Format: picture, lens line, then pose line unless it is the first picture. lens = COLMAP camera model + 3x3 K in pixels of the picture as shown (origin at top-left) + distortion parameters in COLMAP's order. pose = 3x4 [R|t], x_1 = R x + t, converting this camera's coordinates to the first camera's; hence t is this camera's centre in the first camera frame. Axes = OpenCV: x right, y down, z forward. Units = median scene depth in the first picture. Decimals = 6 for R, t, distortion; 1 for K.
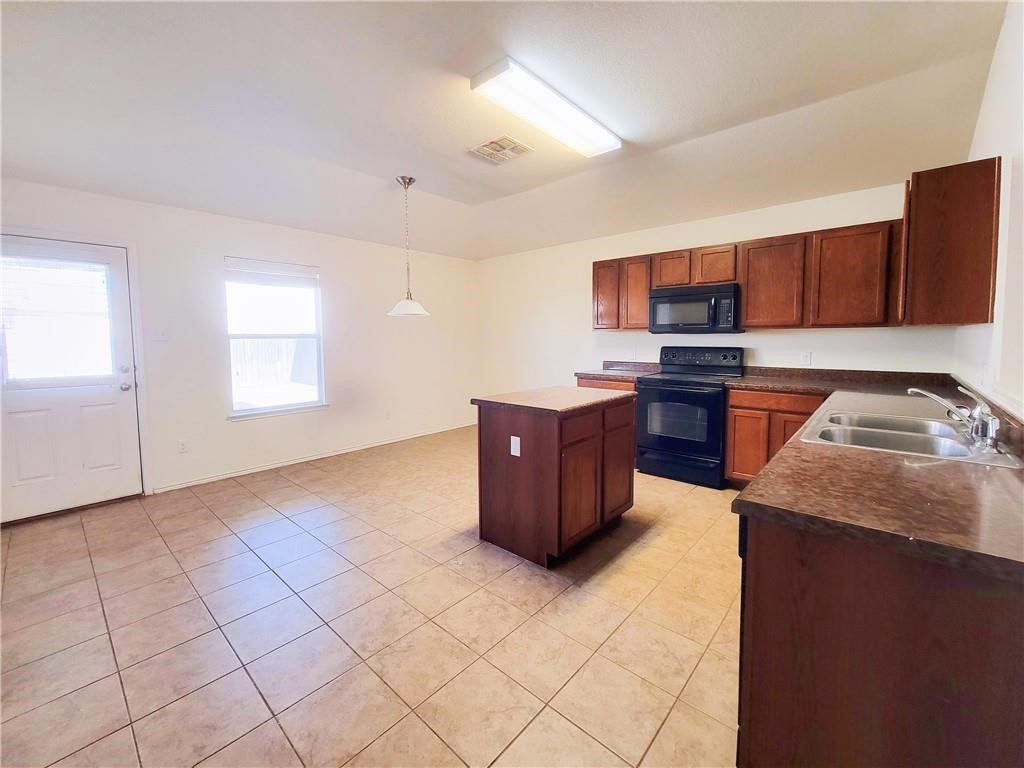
lens RADIAL K [[424.1, 0, 507.4], [0, 424.1, 370.6], [0, 0, 1]] dist [0.000429, -0.000444]
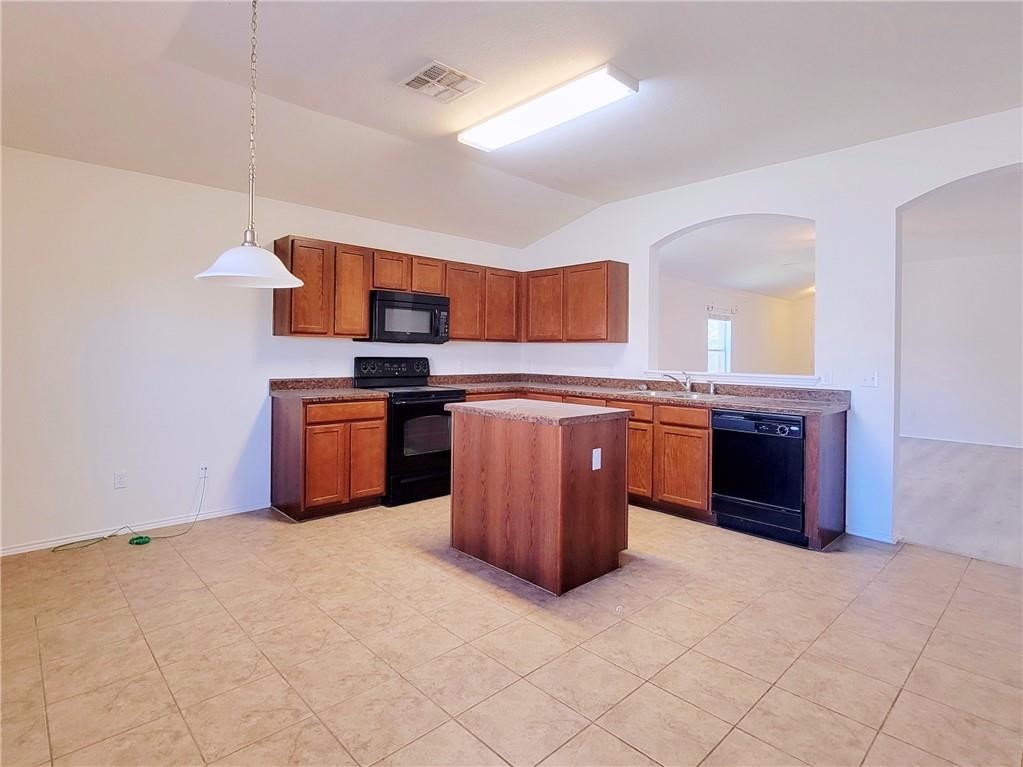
lens RADIAL K [[533.0, 0, 510.8], [0, 533.0, 358.2], [0, 0, 1]] dist [-0.003004, -0.000473]
pose [[0.077641, -0.002878, 0.996977, -0.799063], [0.066918, 0.997756, -0.002331, -0.037741], [-0.994733, 0.066897, 0.077660, 0.739148]]
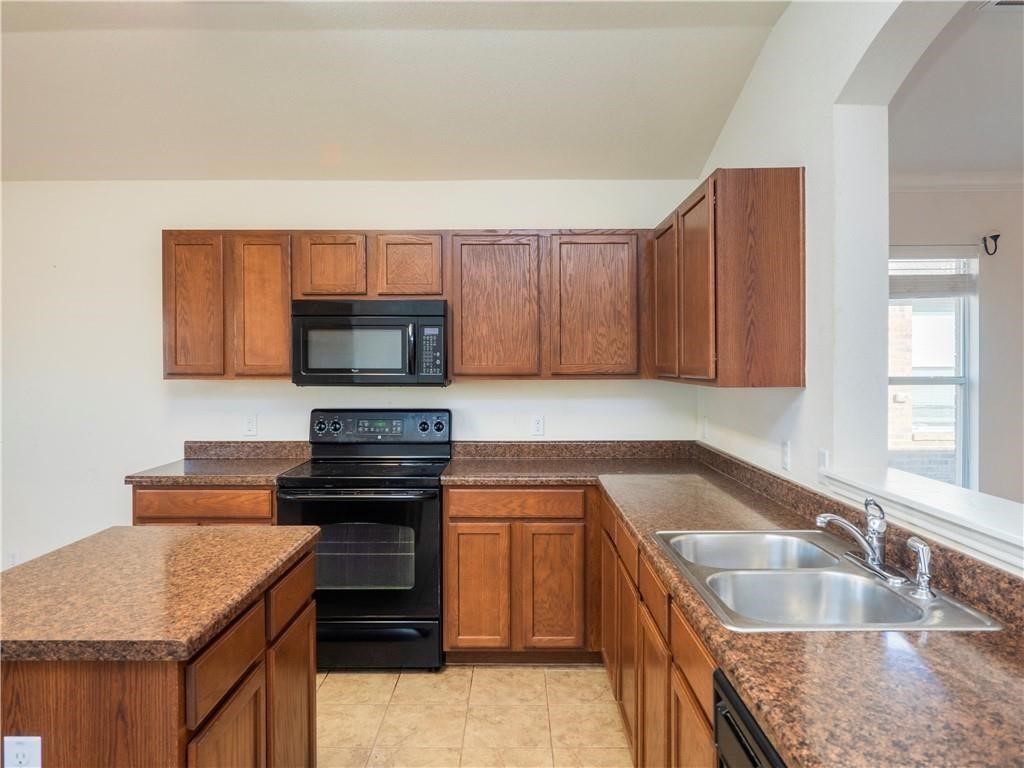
lens RADIAL K [[715.4, 0, 510.6], [0, 715.4, 372.5], [0, 0, 1]] dist [0.003508, -0.038041]
pose [[0.747618, -0.000574, 0.664129, -0.039178], [0.048485, 0.997378, -0.053718, -0.051465], [-0.662357, 0.072361, 0.745686, 0.222342]]
